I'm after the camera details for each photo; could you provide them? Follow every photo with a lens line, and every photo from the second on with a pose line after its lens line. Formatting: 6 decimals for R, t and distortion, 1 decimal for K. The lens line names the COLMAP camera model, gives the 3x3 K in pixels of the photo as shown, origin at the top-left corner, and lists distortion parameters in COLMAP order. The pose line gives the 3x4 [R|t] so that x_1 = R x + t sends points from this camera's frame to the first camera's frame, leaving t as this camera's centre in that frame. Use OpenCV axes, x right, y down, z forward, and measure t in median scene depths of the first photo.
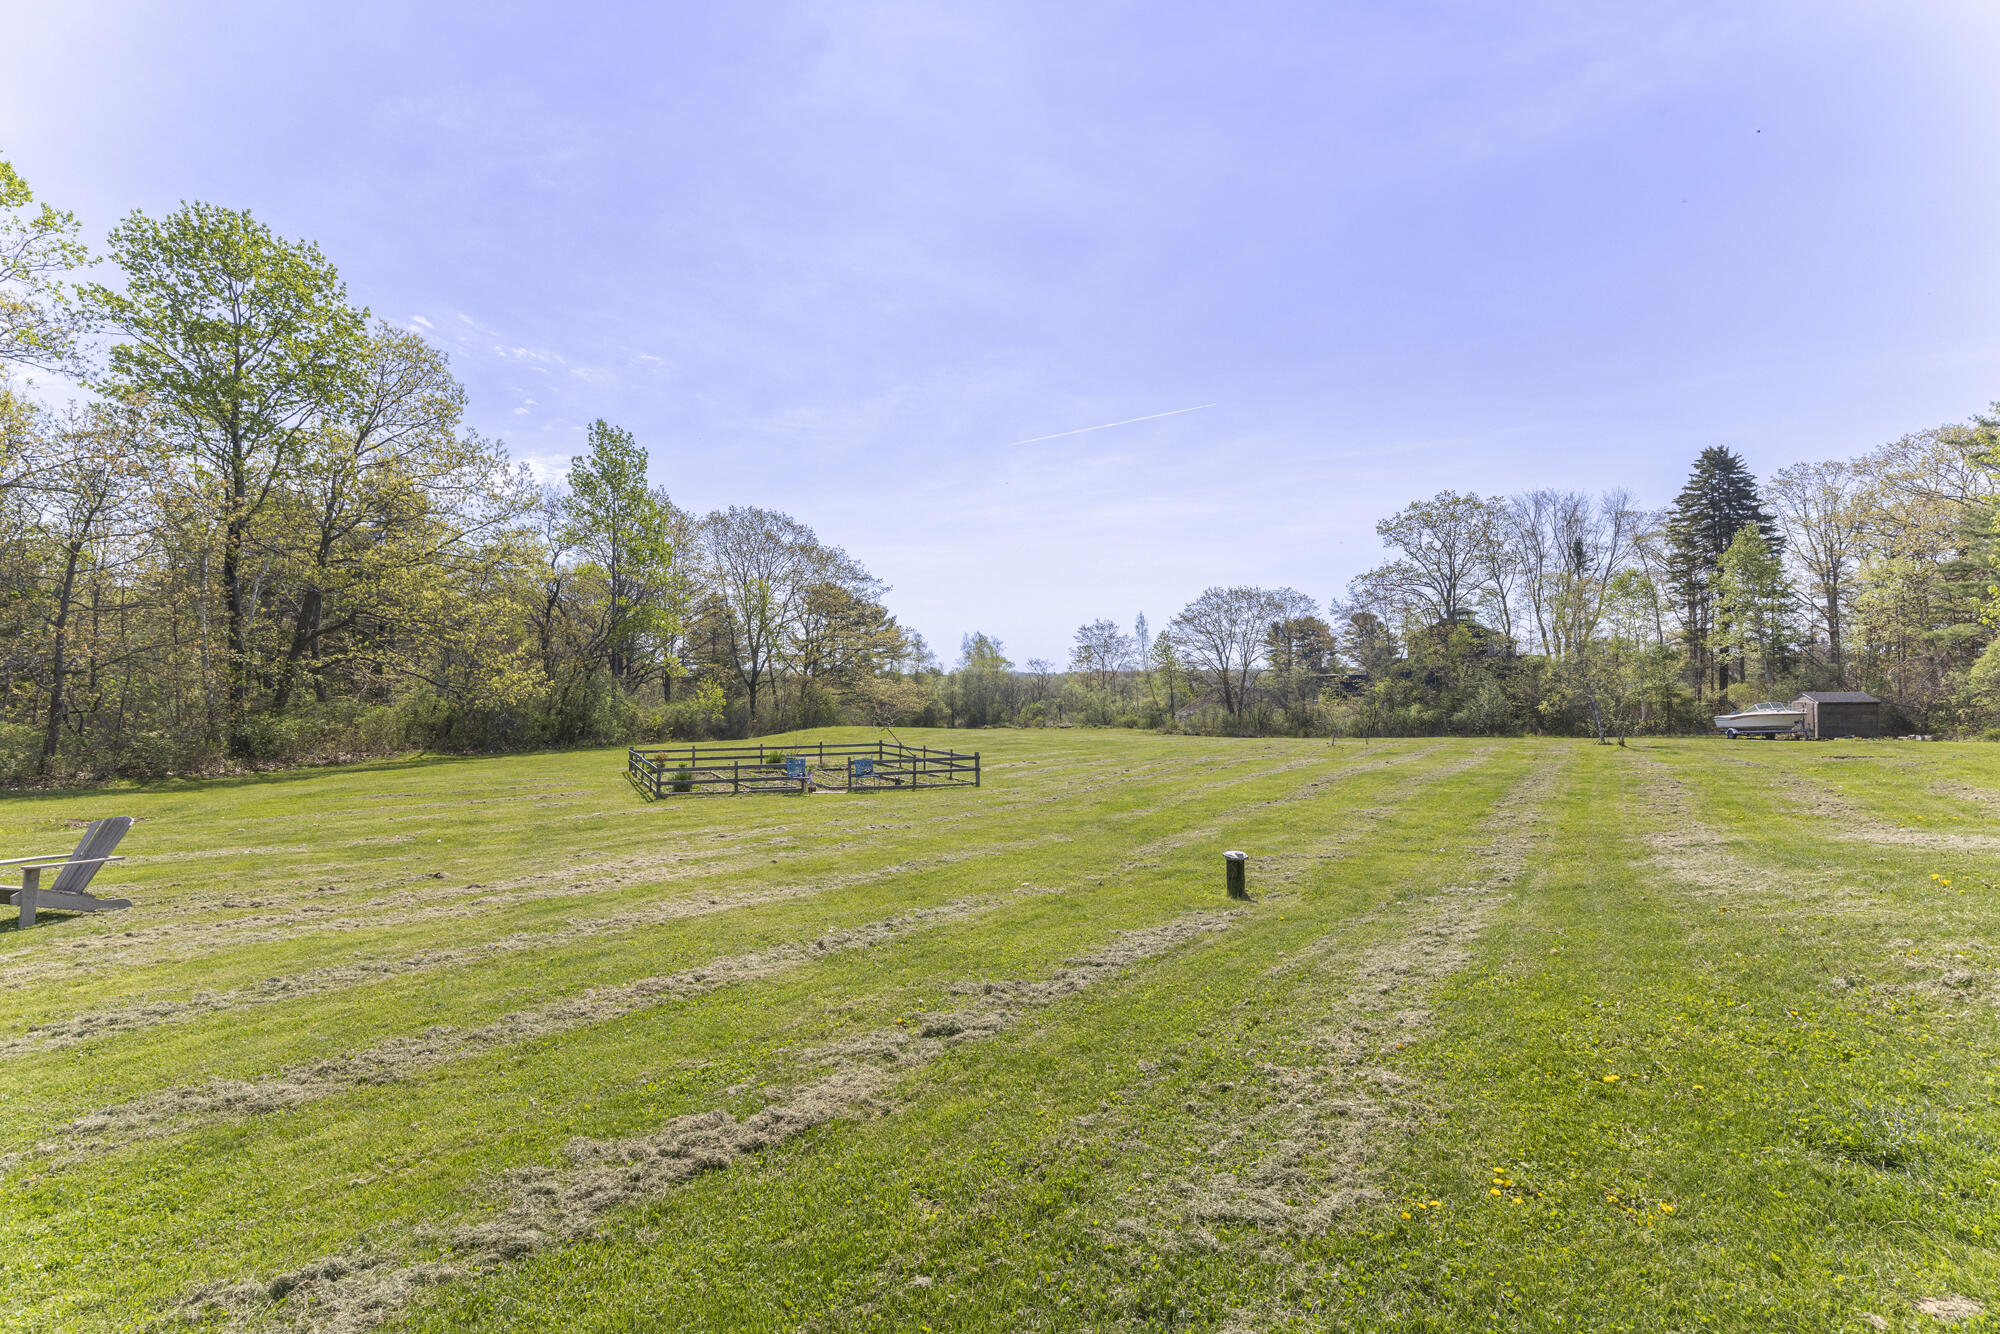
lens RADIAL K [[916.4, 0, 999.6], [0, 916.4, 686.4], [0, 0, 1]] dist [0.002031, 0.000063]
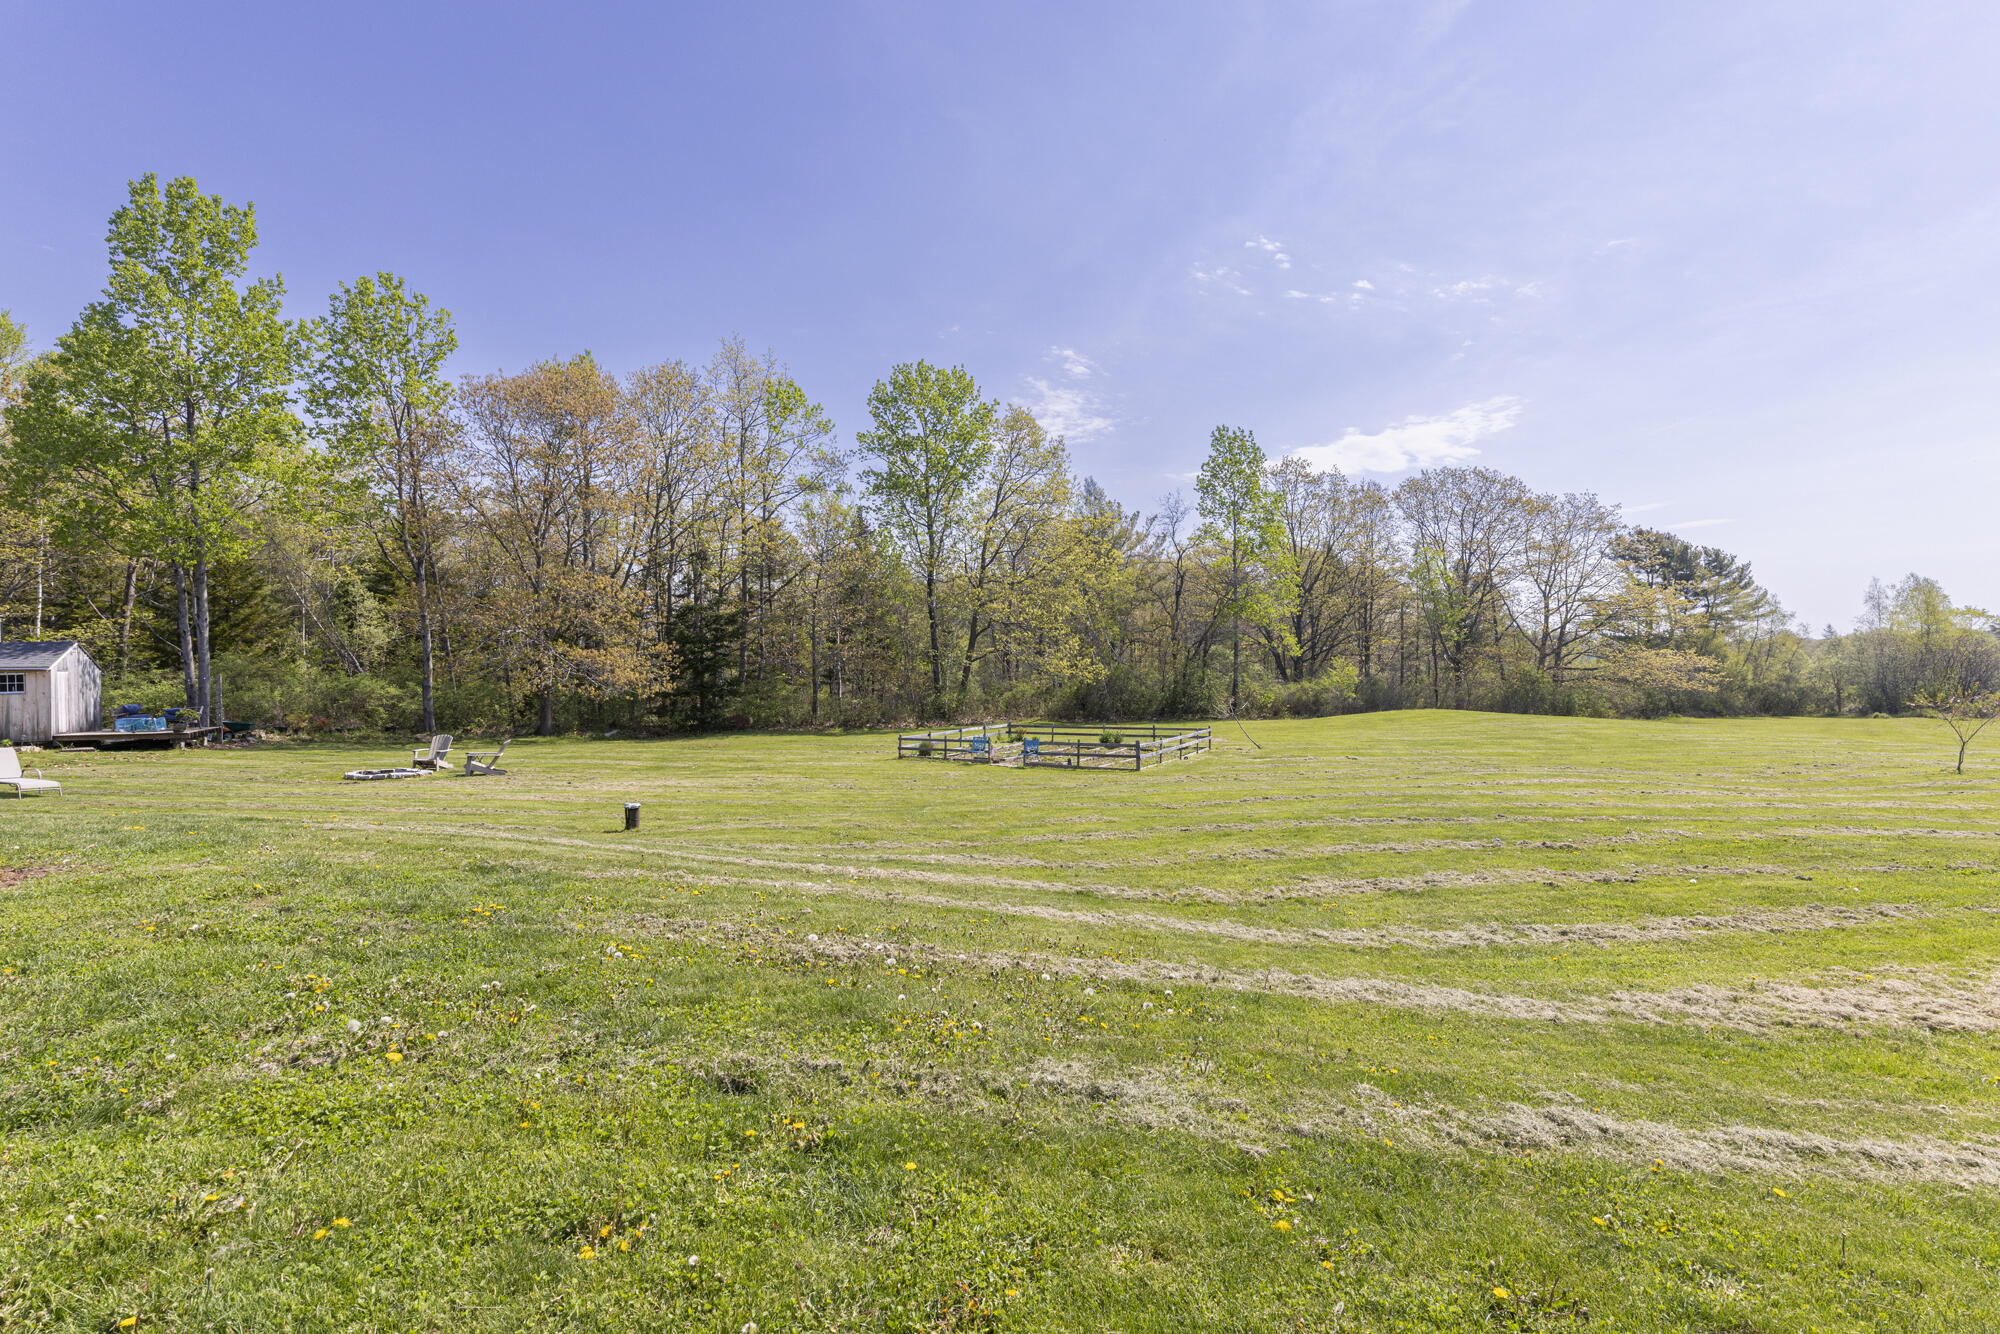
lens RADIAL K [[972.2, 0, 997.0], [0, 972.2, 659.8], [0, 0, 1]] dist [-0.004830, -0.000024]
pose [[0.575962, -0.015793, -0.817324, 0.574606], [0.016469, 0.999835, -0.007714, -0.008354], [0.817310, -0.009018, 0.576127, 0.179970]]
